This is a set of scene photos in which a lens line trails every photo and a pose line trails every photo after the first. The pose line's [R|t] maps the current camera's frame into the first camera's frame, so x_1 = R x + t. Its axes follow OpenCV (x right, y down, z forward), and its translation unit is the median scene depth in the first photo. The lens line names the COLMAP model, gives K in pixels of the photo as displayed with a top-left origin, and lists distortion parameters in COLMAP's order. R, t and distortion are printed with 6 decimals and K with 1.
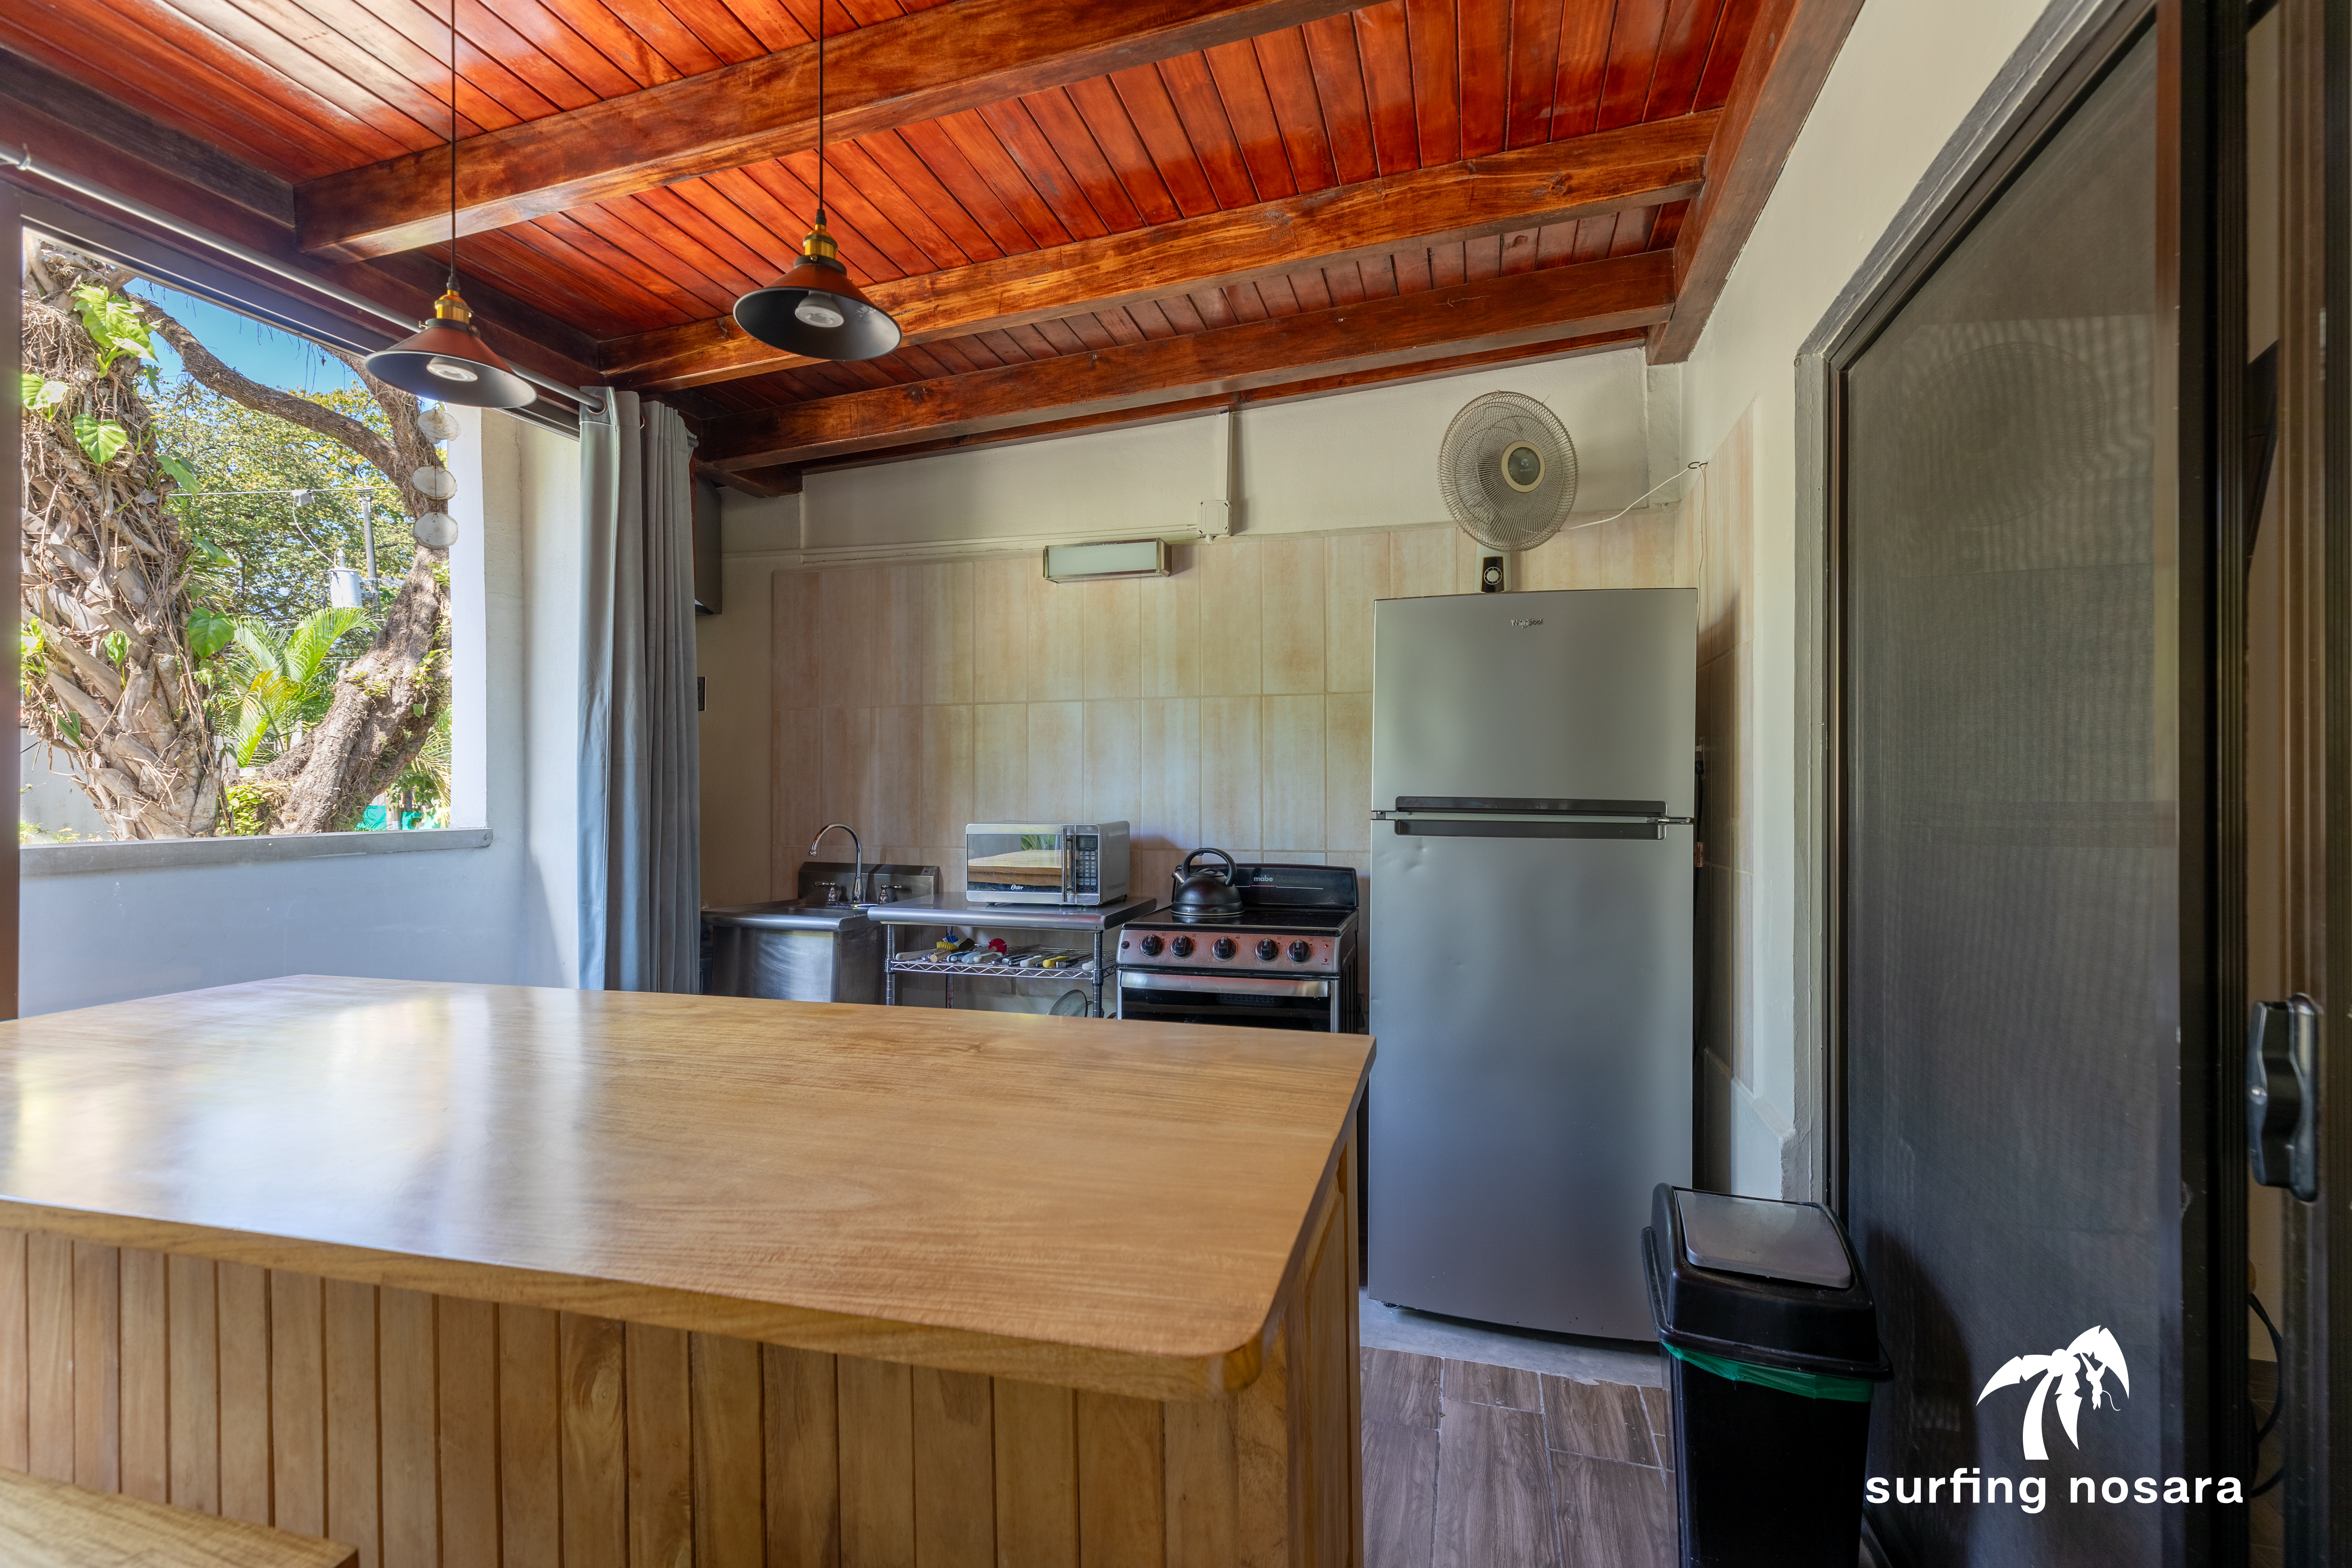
lens RADIAL K [[1053.5, 0, 1188.6], [0, 1053.5, 788.2], [0, 0, 1]] dist [0.003536, 0.000921]
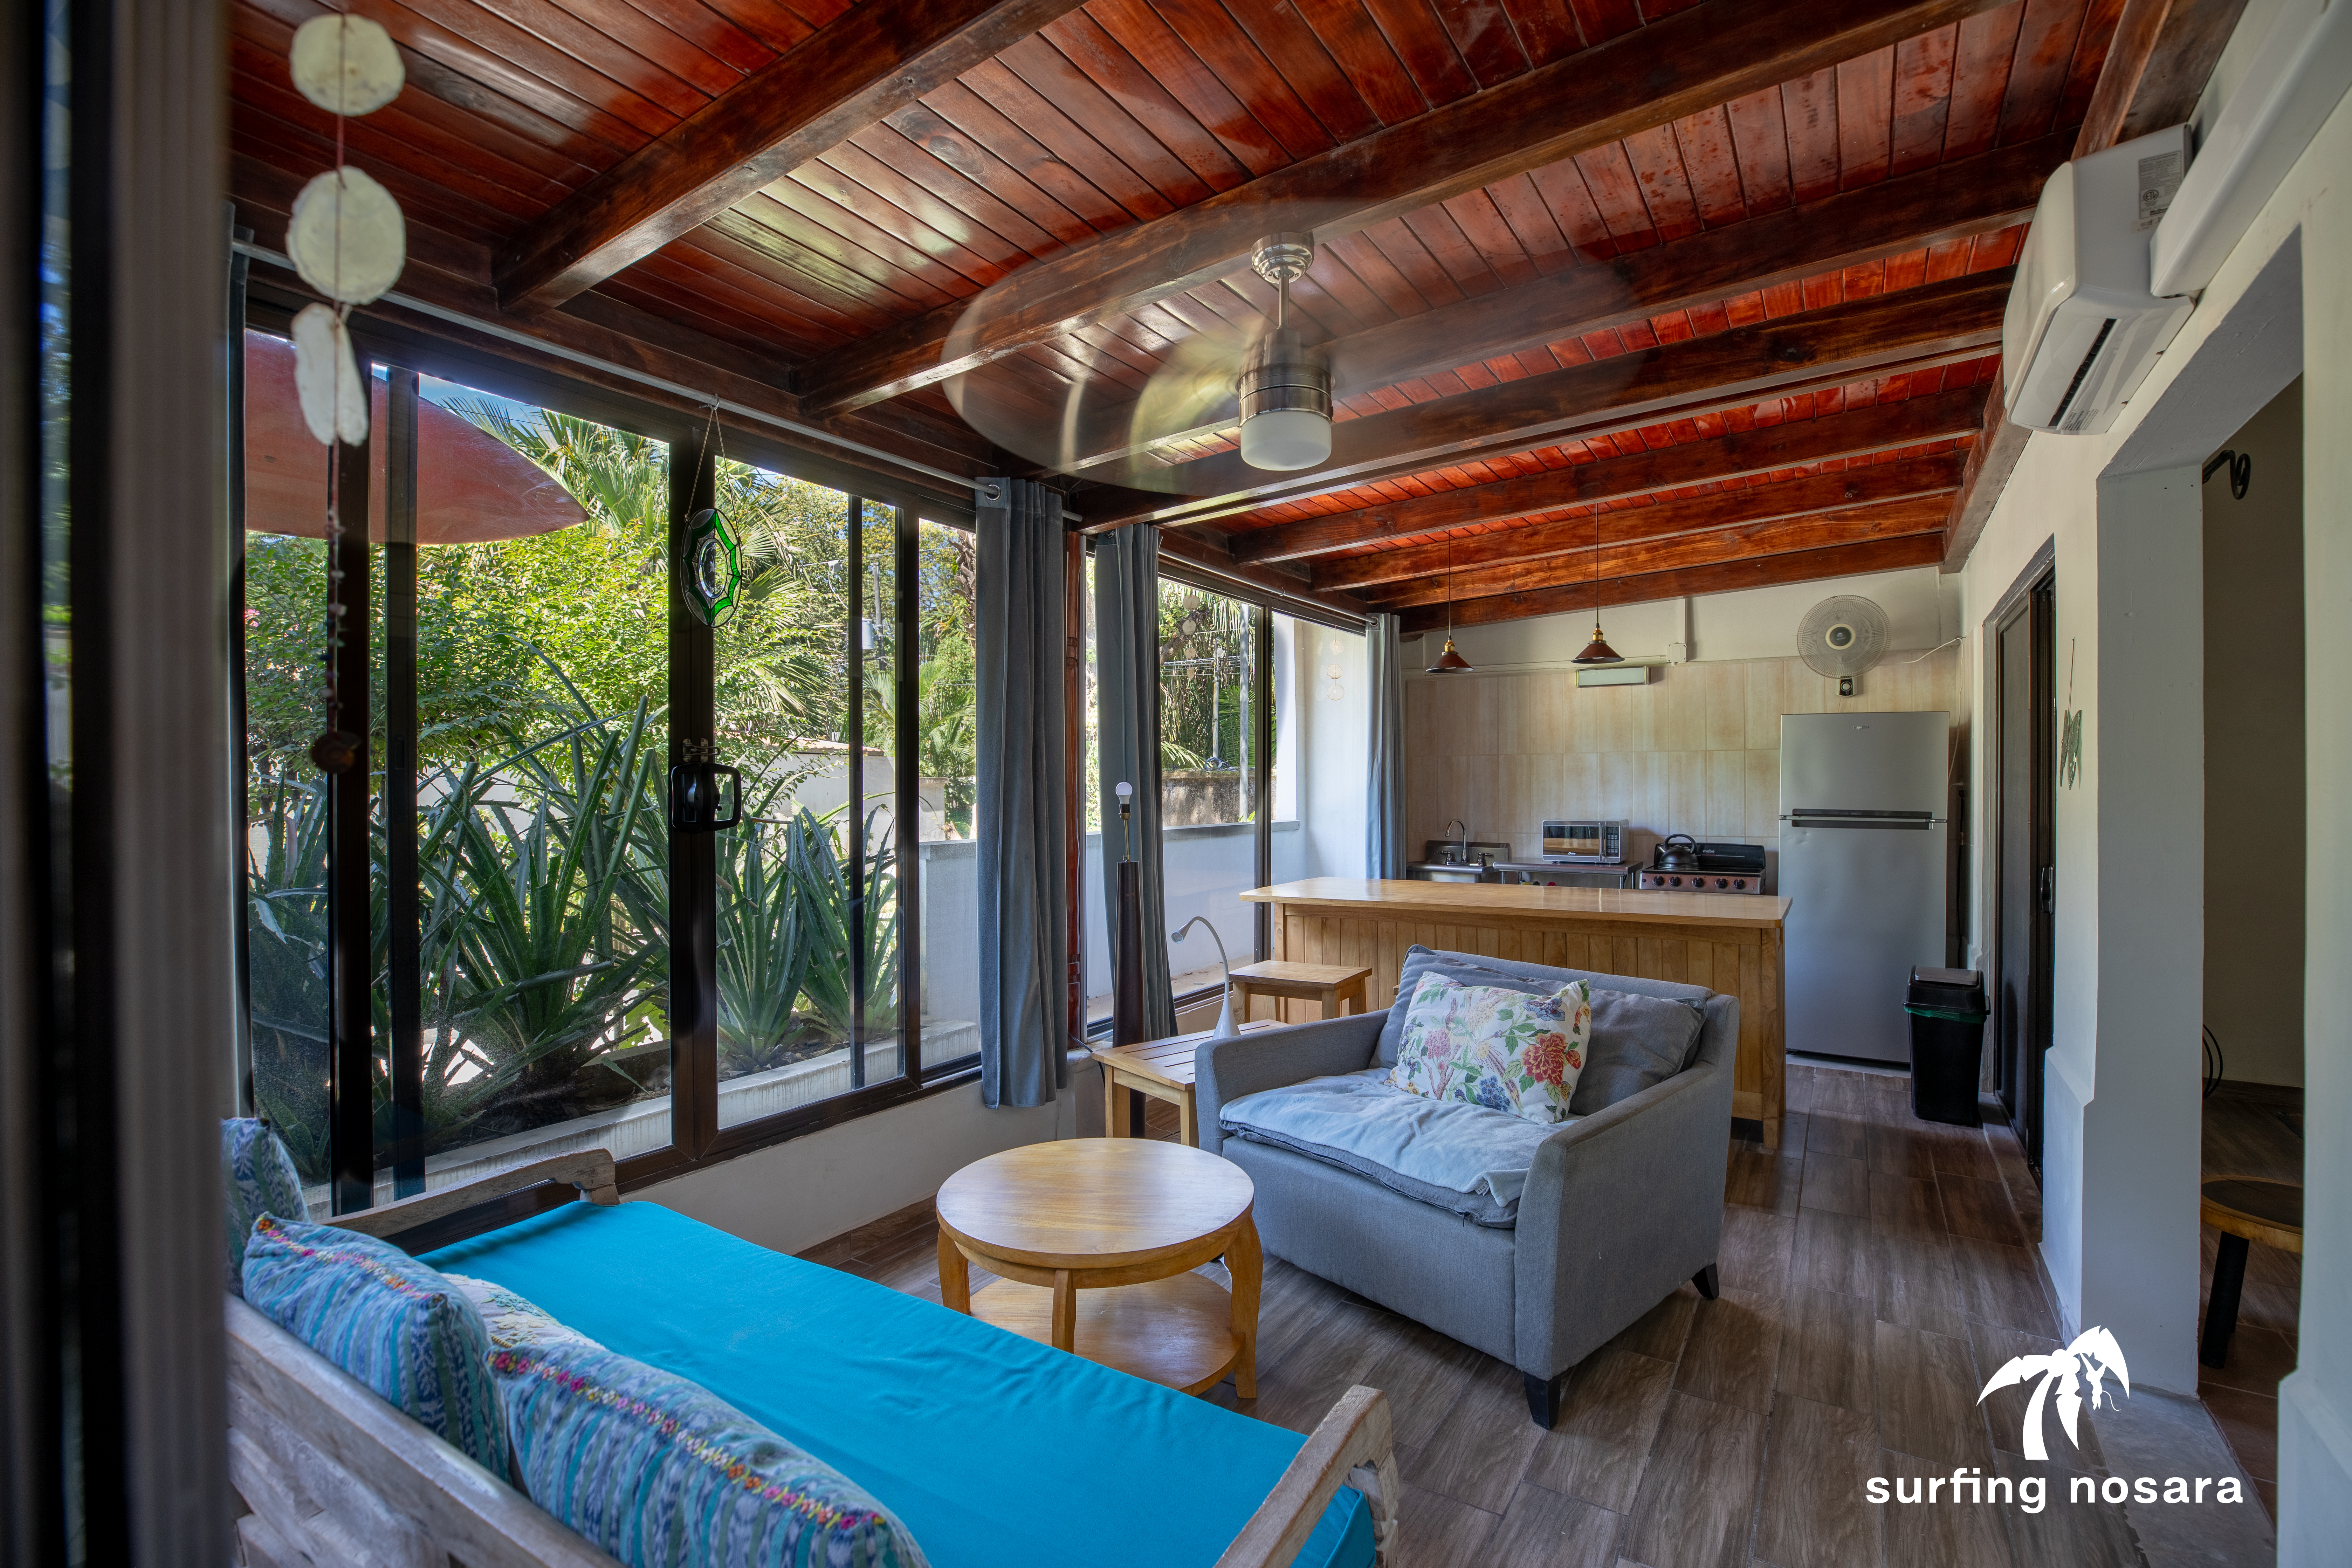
lens RADIAL K [[1108.2, 0, 1179.4], [0, 1108.2, 781.5], [0, 0, 1]] dist [-0.030864, -0.000371]
pose [[0.959405, -0.001062, -0.282028, -0.280300], [0.000439, 0.999997, -0.002272, -0.032604], [0.282030, 0.002056, 0.959403, -1.127635]]
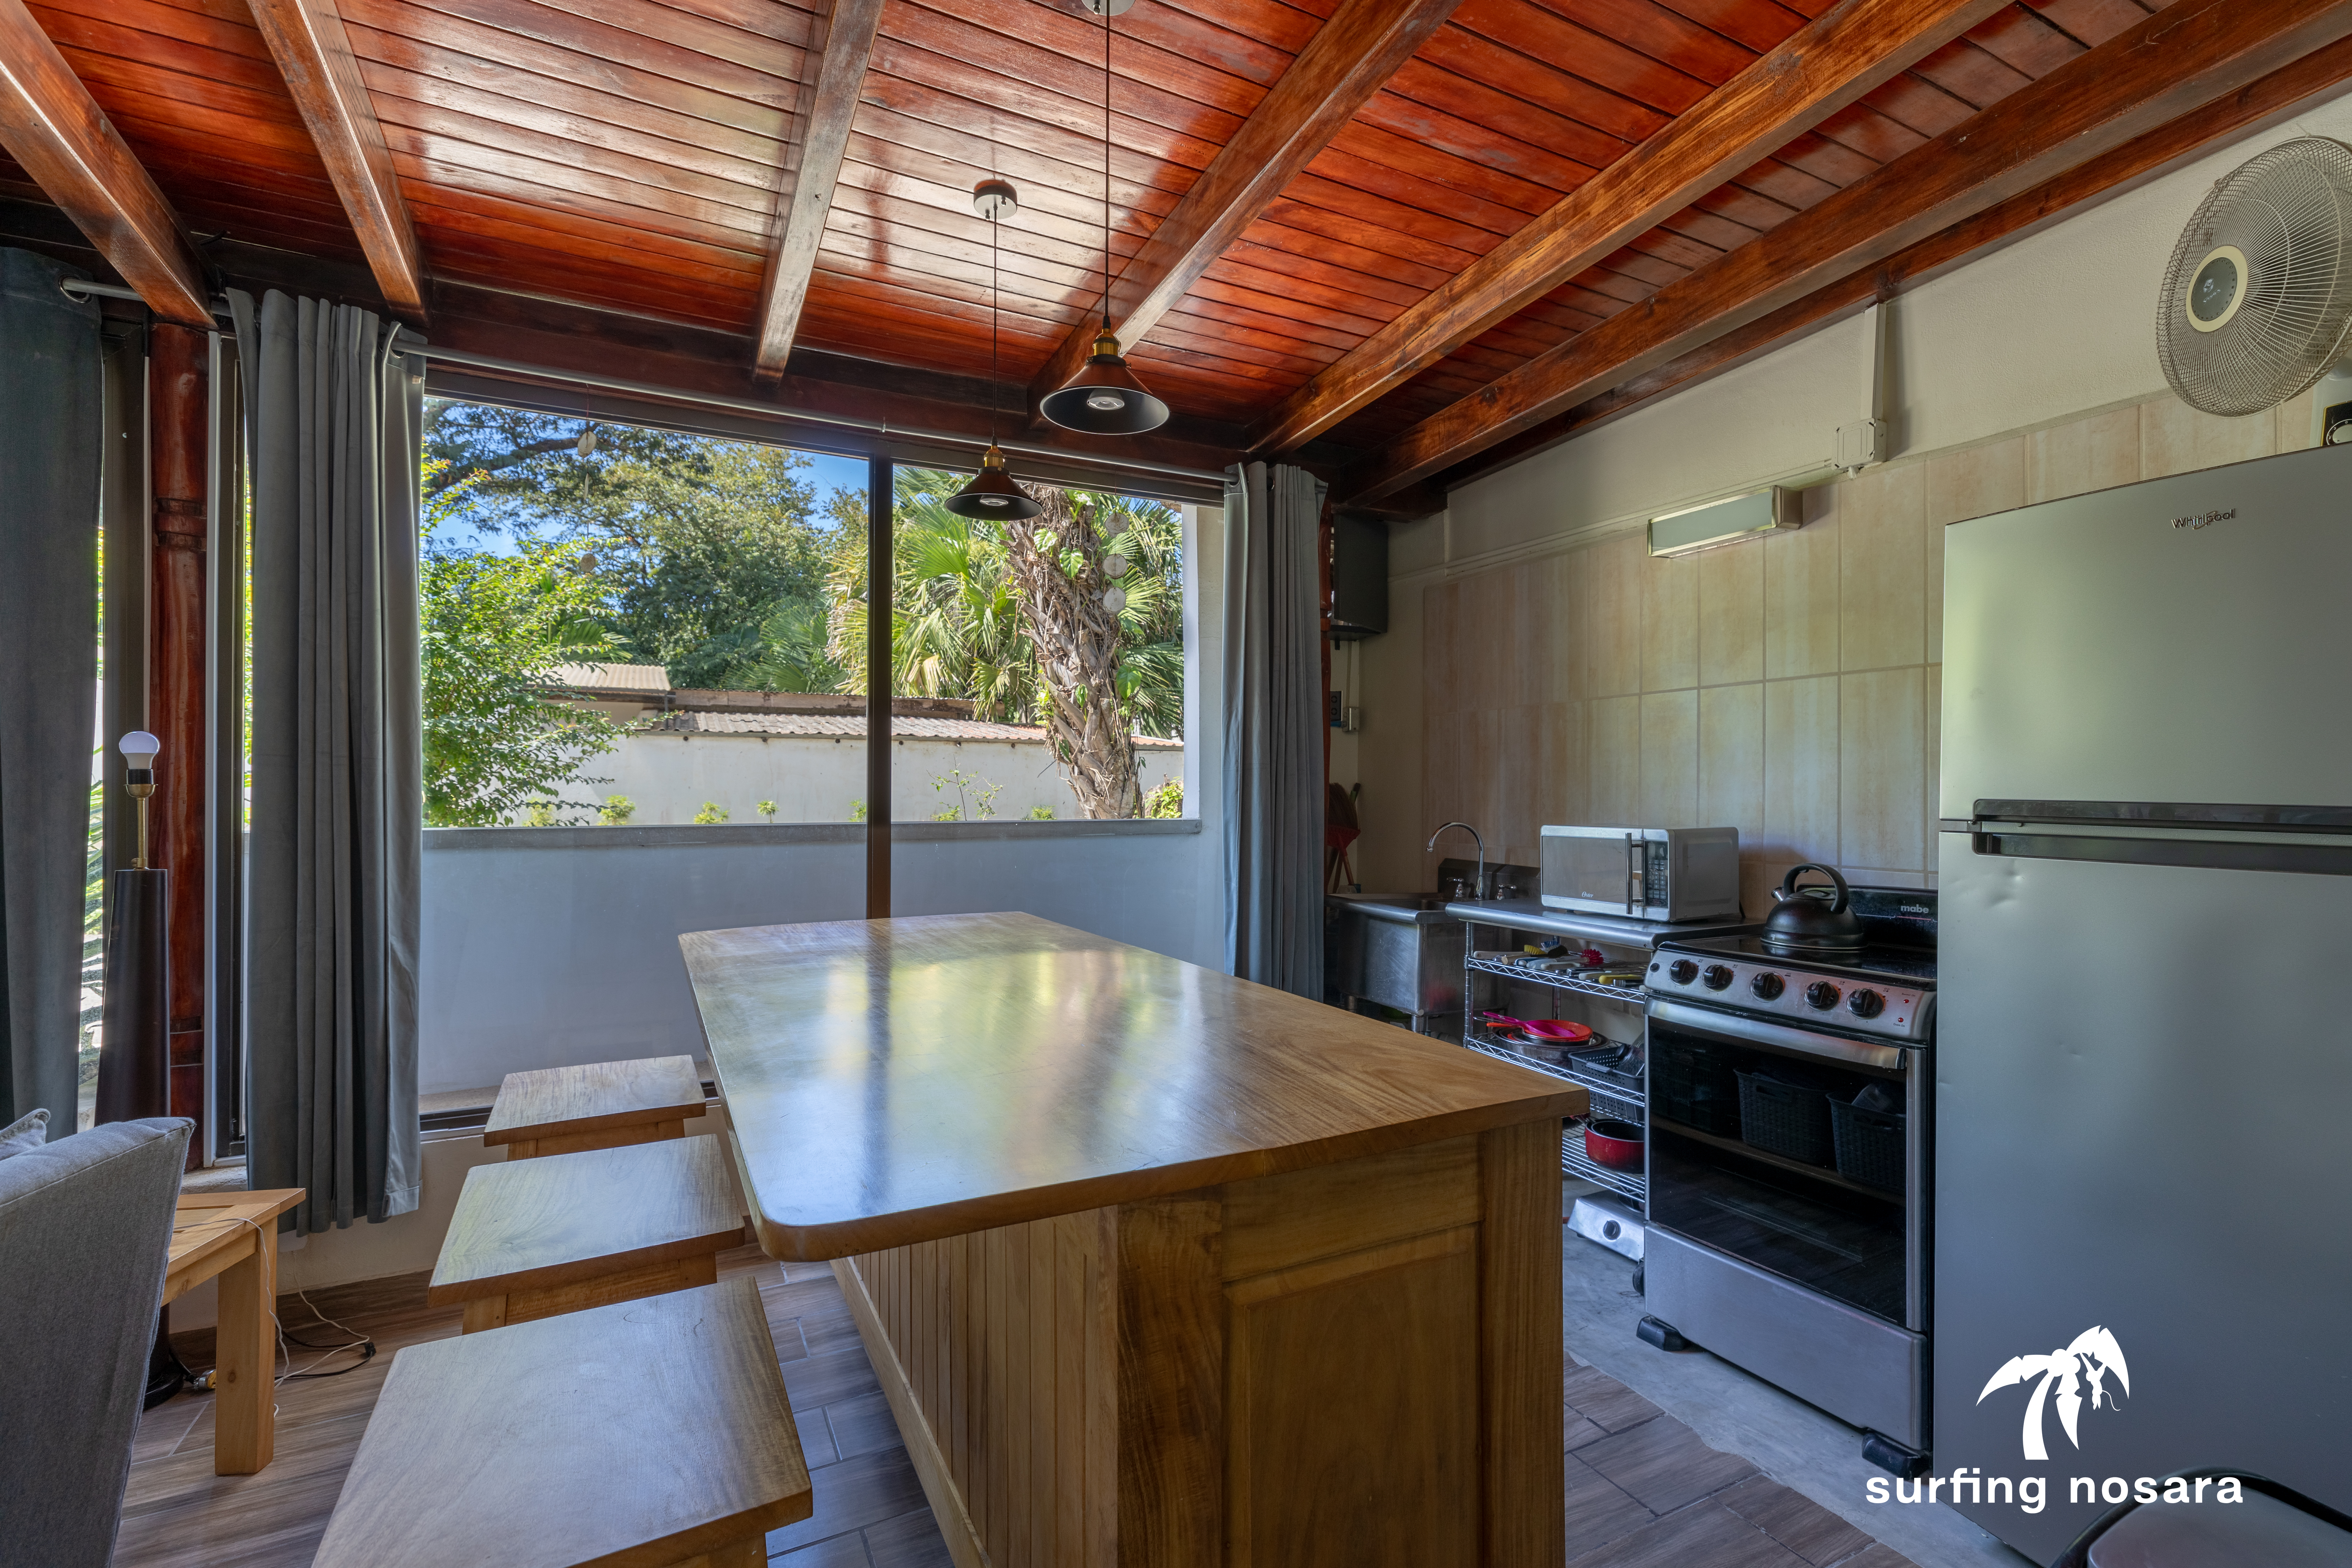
lens RADIAL K [[1053.5, 0, 1183.0], [0, 1053.5, 785.5], [0, 0, 1]] dist [0.003536, 0.000921]
pose [[0.676826, -0.001016, -0.736142, 0.280975], [-0.002658, 0.999989, -0.003825, 0.002078], [0.736138, 0.004546, 0.676816, 0.106464]]
